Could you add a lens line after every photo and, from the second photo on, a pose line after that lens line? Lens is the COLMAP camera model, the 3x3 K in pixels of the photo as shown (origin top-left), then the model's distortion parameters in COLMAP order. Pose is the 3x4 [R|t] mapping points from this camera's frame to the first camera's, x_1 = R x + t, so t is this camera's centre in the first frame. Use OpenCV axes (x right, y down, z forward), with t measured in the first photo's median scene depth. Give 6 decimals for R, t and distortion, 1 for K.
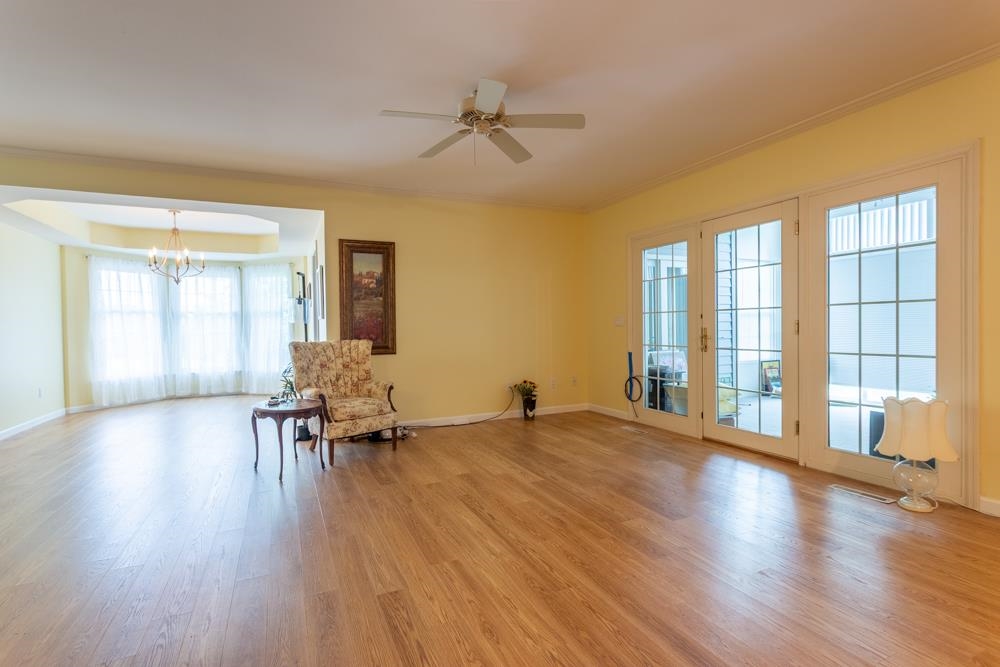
lens RADIAL K [[479.1, 0, 501.9], [0, 479.1, 333.8], [0, 0, 1]] dist [0.005271, -0.000314]
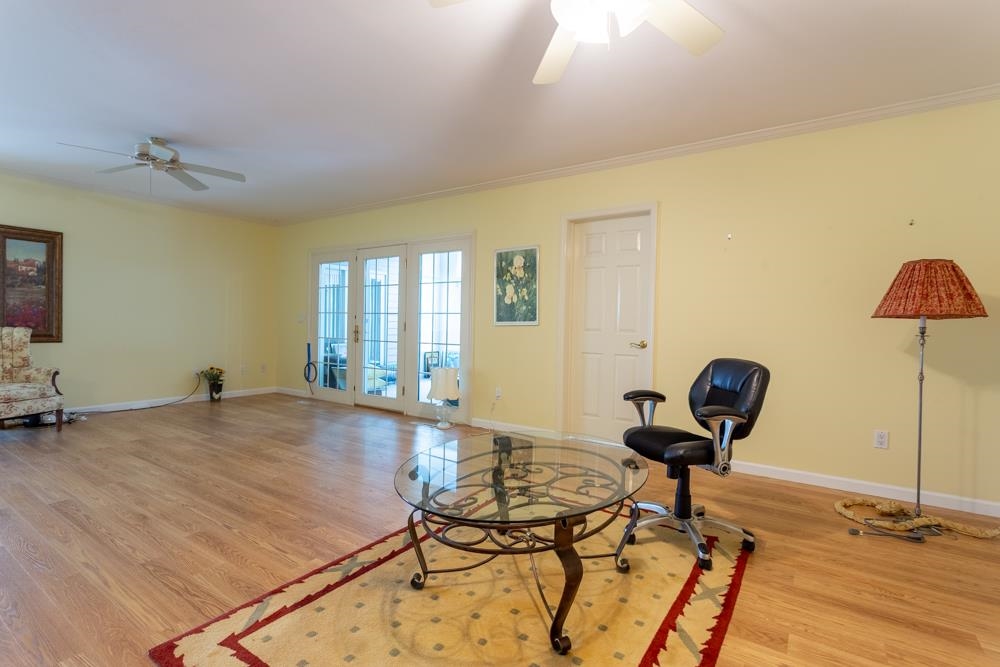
lens RADIAL K [[479.1, 0, 500.8], [0, 479.1, 334.0], [0, 0, 1]] dist [0.005271, -0.000314]
pose [[0.861579, 0.020829, 0.507195, 0.072106], [-0.024170, 0.999708, 0.000003, 0.001824], [-0.507047, -0.012262, 0.861831, -0.400763]]
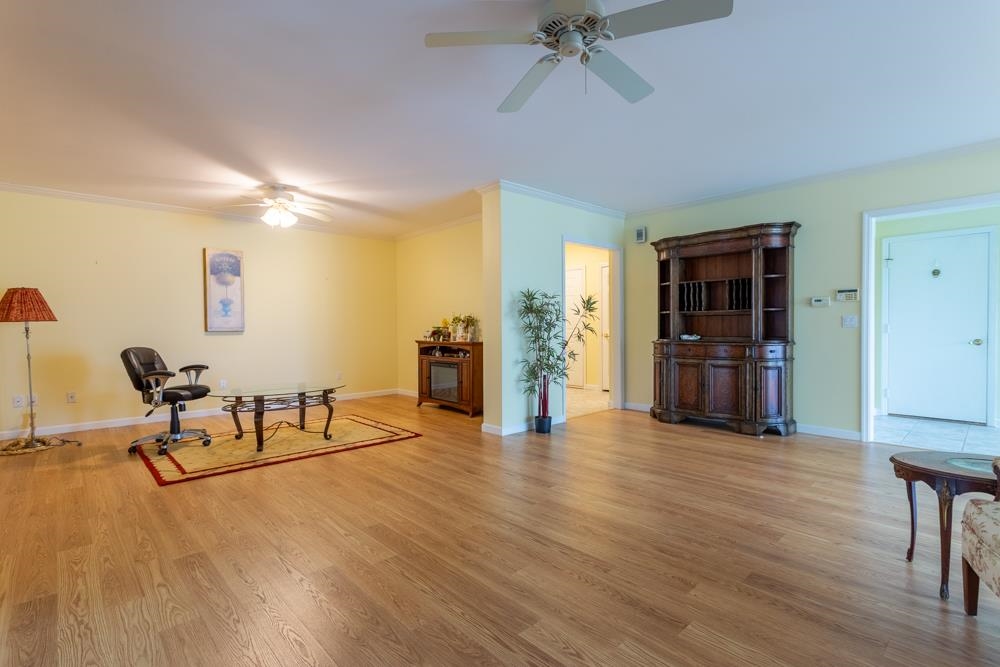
lens RADIAL K [[479.1, 0, 503.4], [0, 479.1, 334.2], [0, 0, 1]] dist [0.005271, -0.000314]
pose [[-0.949875, 0.028452, -0.311333, 0.189656], [0.017733, 0.999150, 0.037204, -0.024288], [0.312127, 0.029818, -0.949572, 1.099498]]
